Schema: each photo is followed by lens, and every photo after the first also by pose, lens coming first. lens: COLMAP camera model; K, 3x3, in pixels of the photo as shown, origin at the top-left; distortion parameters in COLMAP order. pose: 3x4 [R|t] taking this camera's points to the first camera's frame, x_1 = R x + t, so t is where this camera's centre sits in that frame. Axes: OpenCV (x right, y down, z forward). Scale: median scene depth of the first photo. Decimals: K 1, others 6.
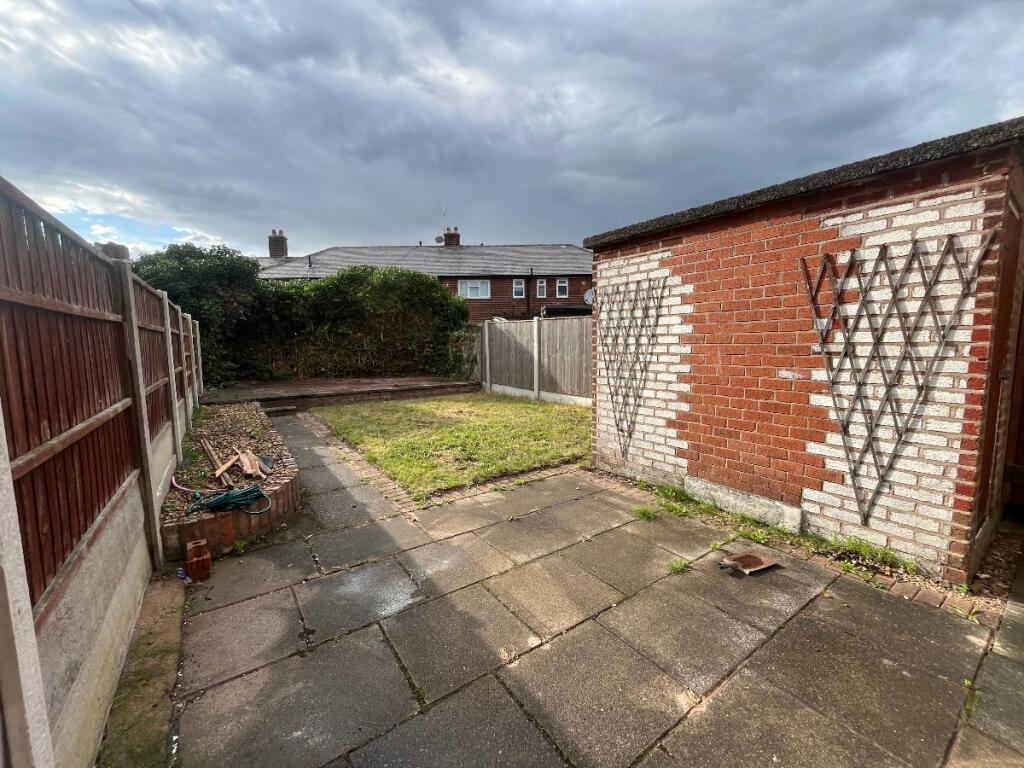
lens RADIAL K [[412.9, 0, 512.0], [0, 412.9, 384.0], [0, 0, 1]] dist [-0.000953, 0.000617]
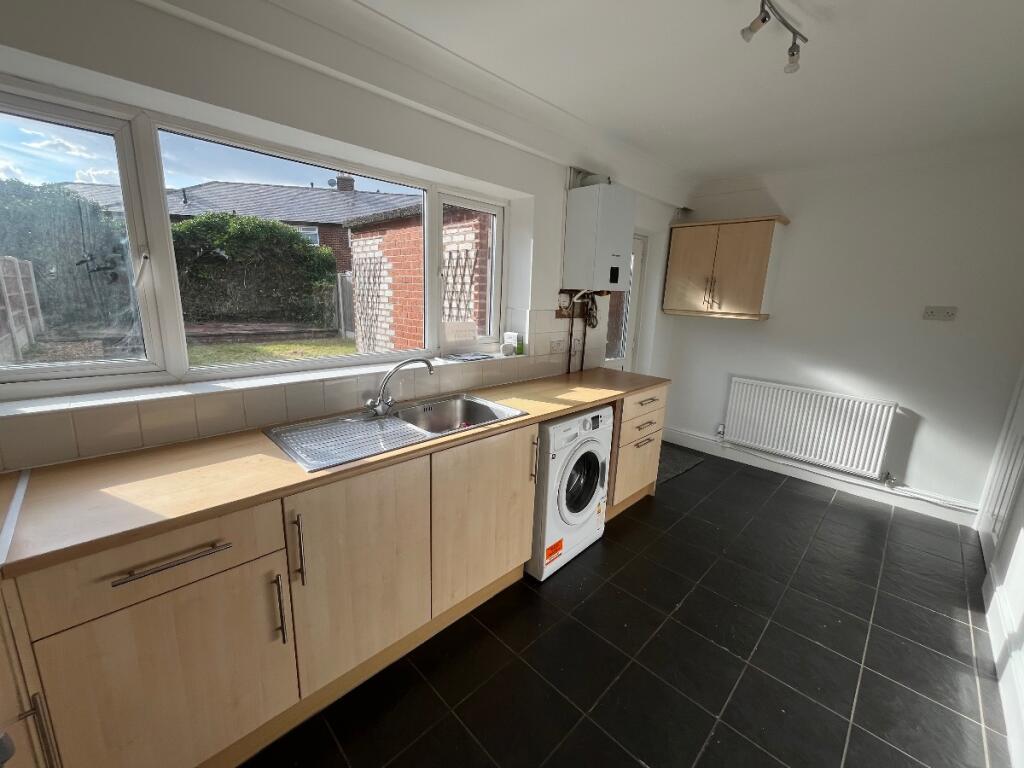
lens RADIAL K [[412.9, 0, 512.0], [0, 412.9, 384.0], [0, 0, 1]] dist [-0.000953, 0.000617]
pose [[0.986662, 0.003785, 0.162735, 0.615548], [-0.022828, 0.993068, 0.115306, 0.011620], [-0.161171, -0.117483, 0.979909, -0.583518]]
